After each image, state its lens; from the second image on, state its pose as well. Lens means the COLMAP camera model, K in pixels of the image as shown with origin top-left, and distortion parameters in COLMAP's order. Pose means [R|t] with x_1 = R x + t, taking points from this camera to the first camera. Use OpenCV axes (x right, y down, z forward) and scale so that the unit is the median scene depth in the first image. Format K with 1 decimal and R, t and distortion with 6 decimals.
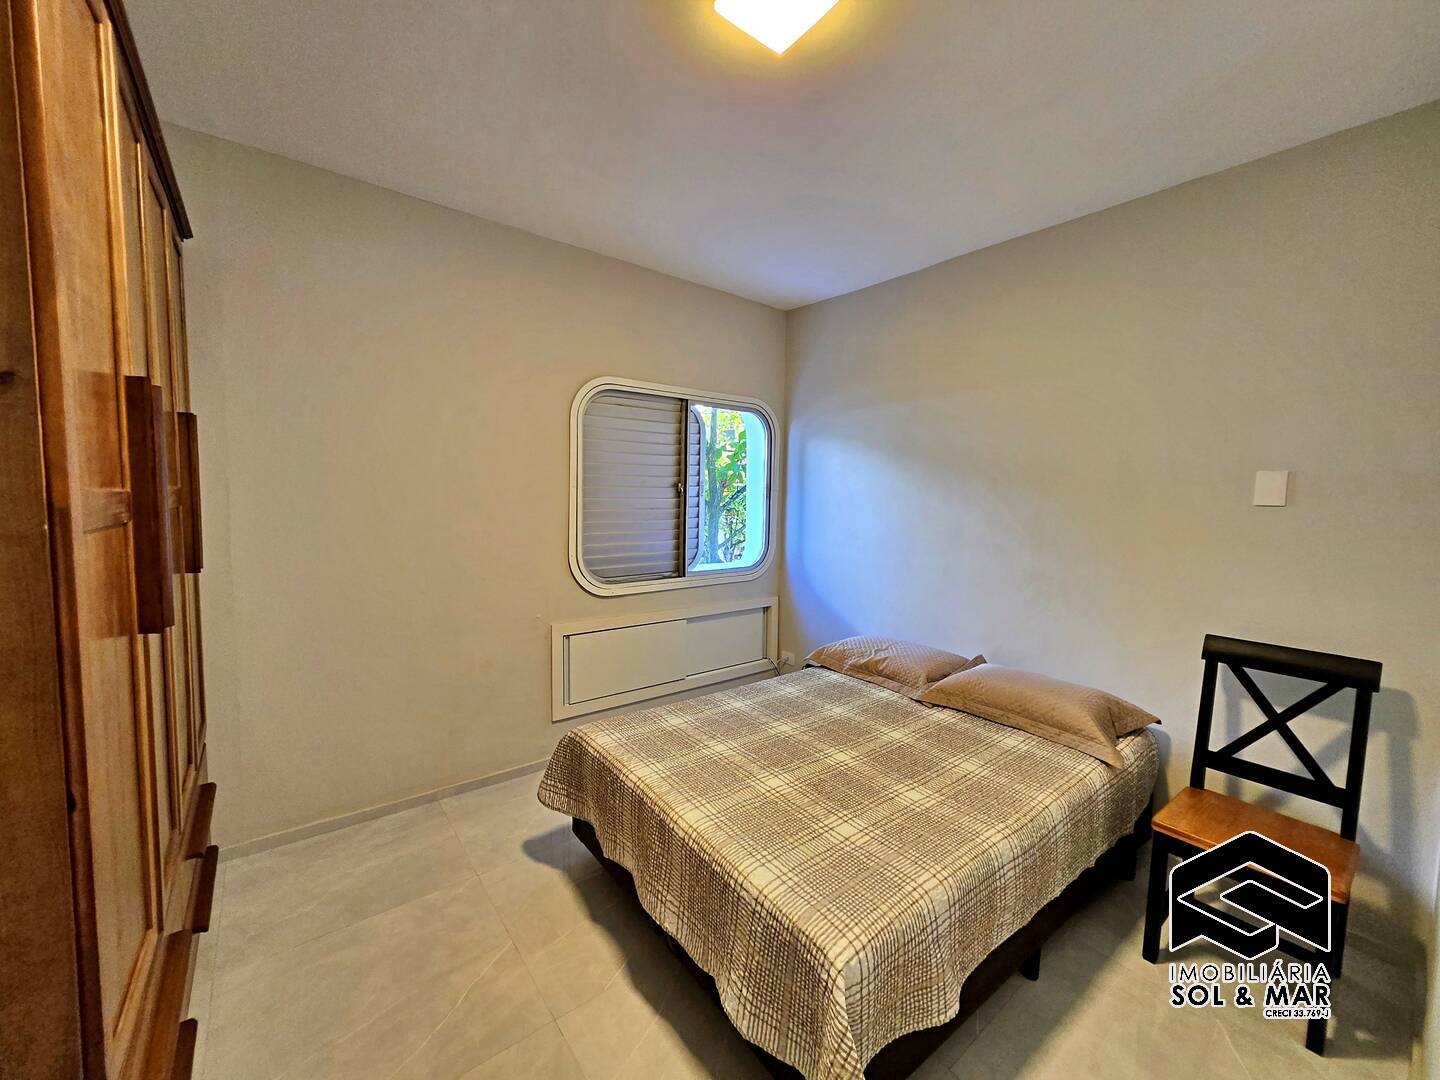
lens RADIAL K [[567.2, 0, 723.6], [0, 567.2, 539.6], [0, 0, 1]] dist [-0.003198, 0.000277]
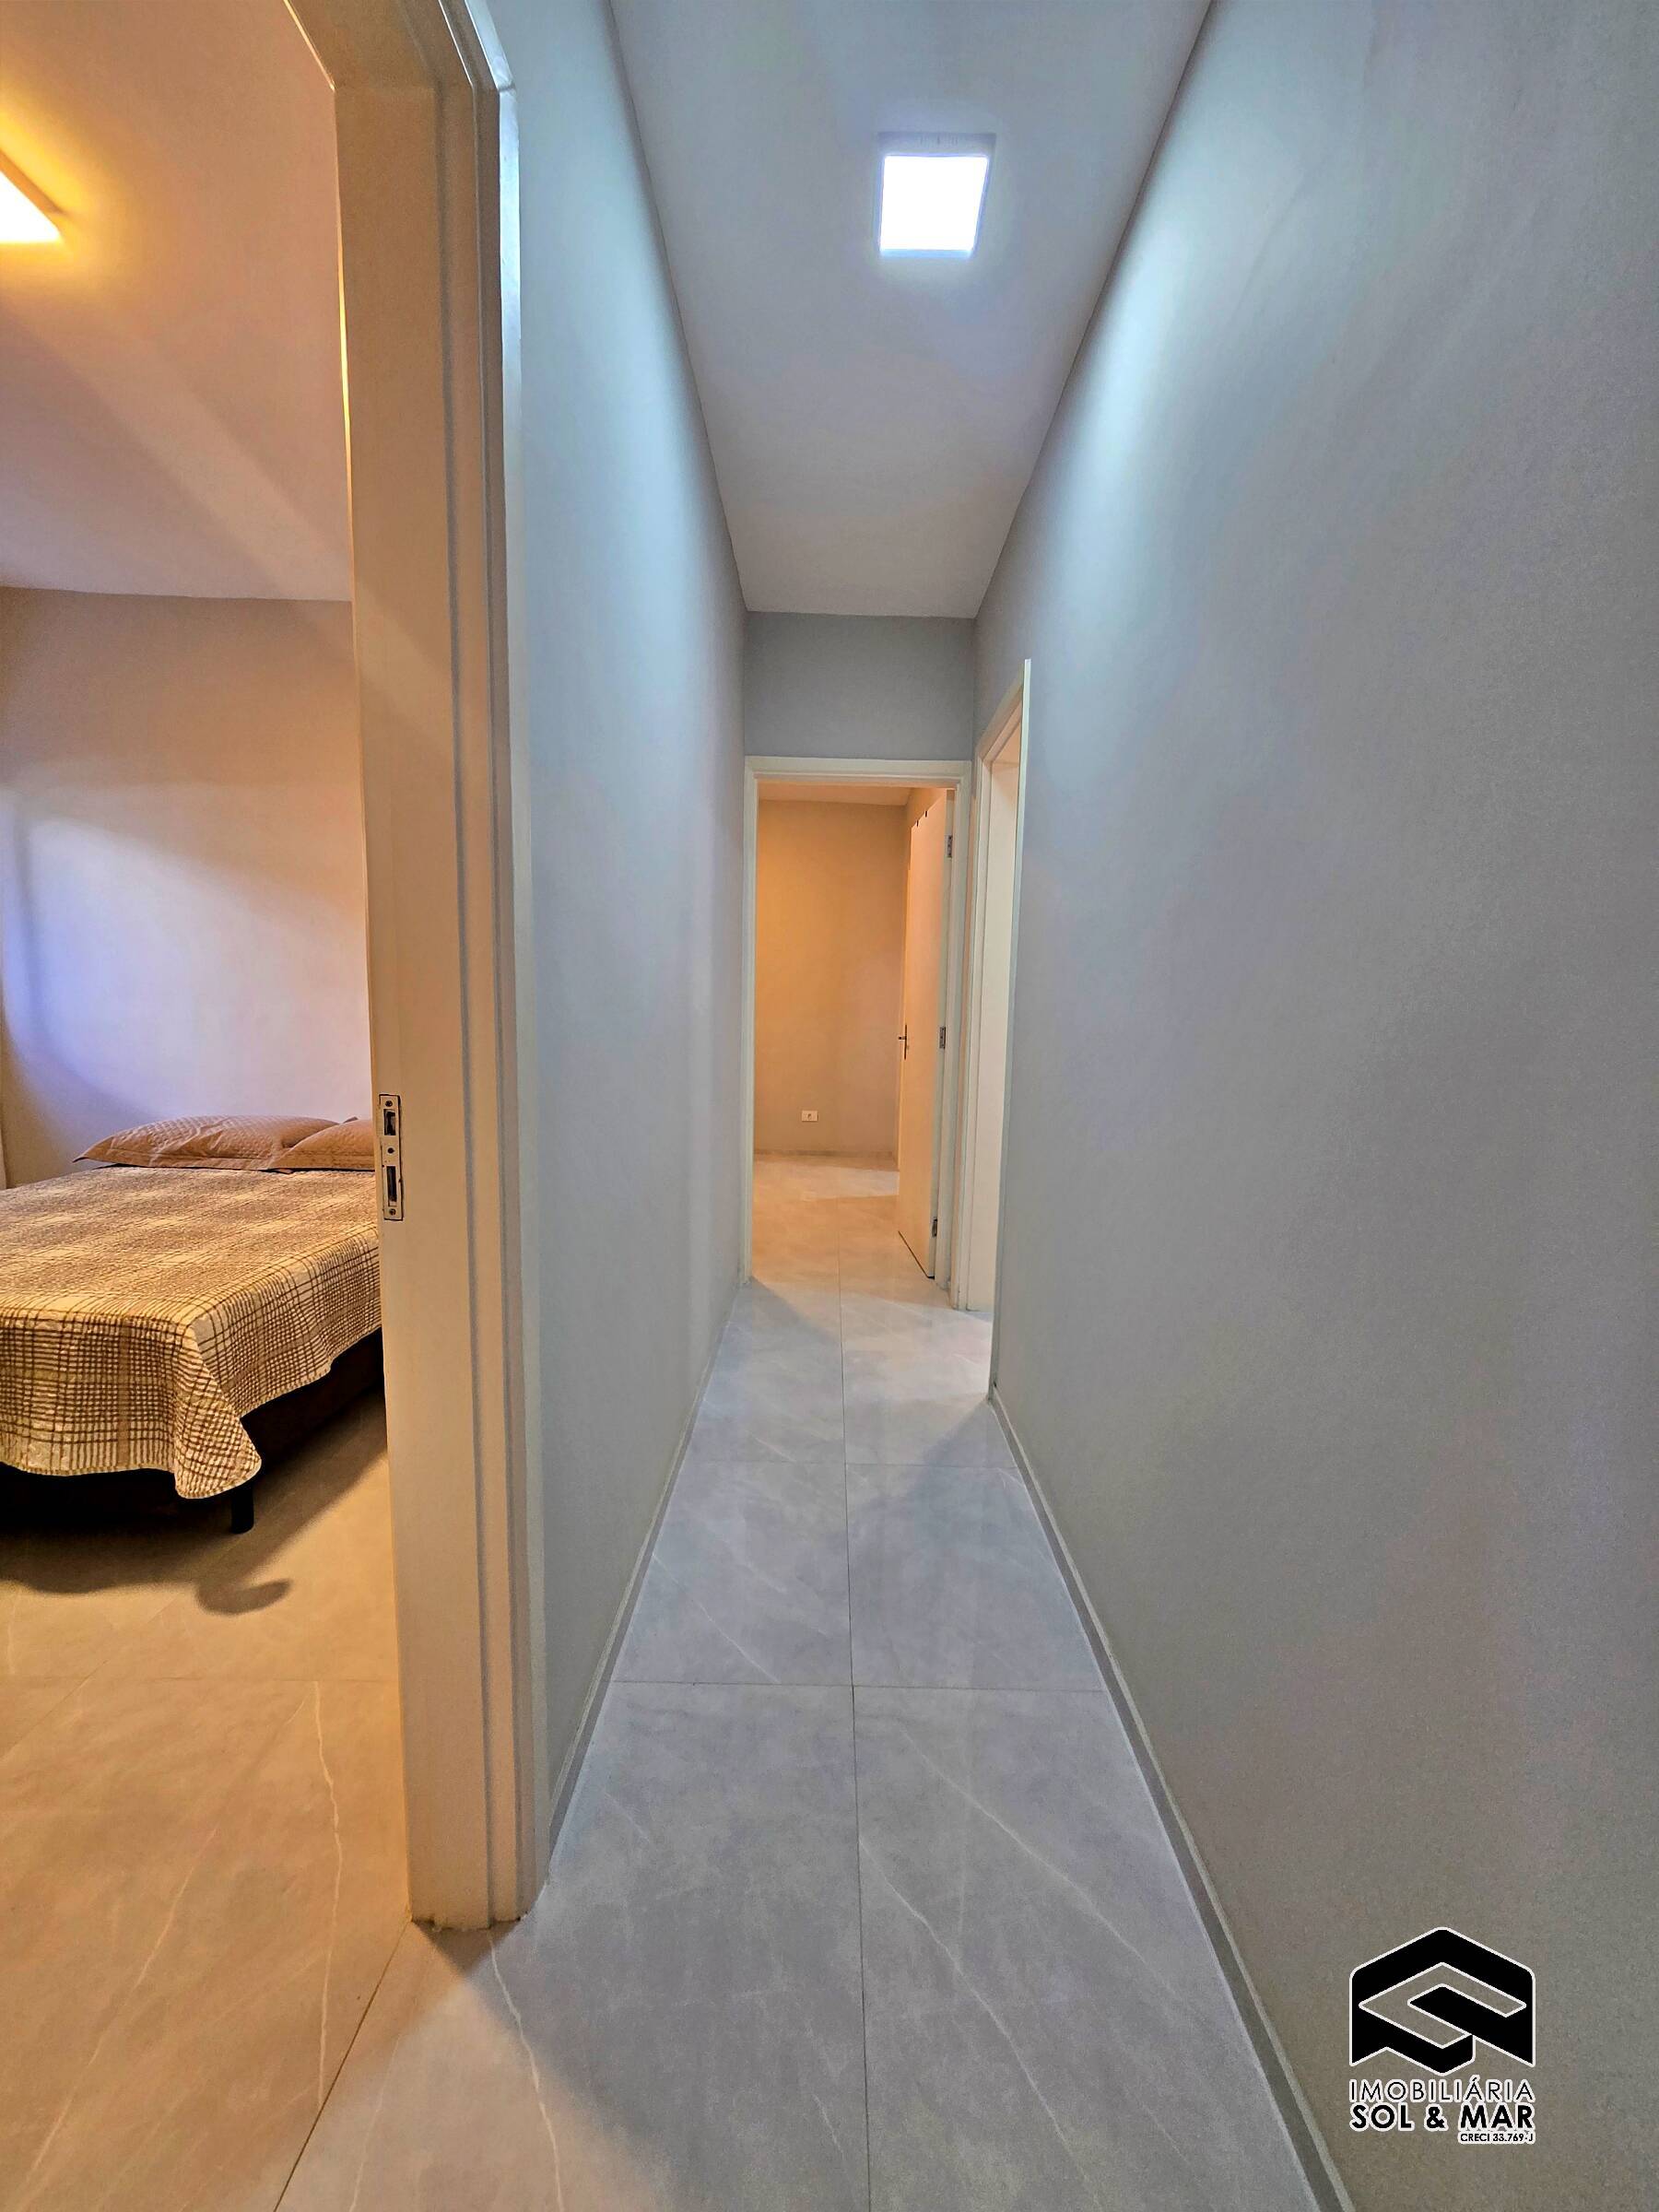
lens RADIAL K [[871.3, 0, 830.6], [0, 871.3, 1102.7], [0, 0, 1]] dist [-0.003198, 0.000277]
pose [[0.621499, -0.094450, 0.777700, -0.161641], [0.051784, 0.995488, 0.079516, 0.202224], [-0.781701, -0.009146, 0.623586, -0.549324]]
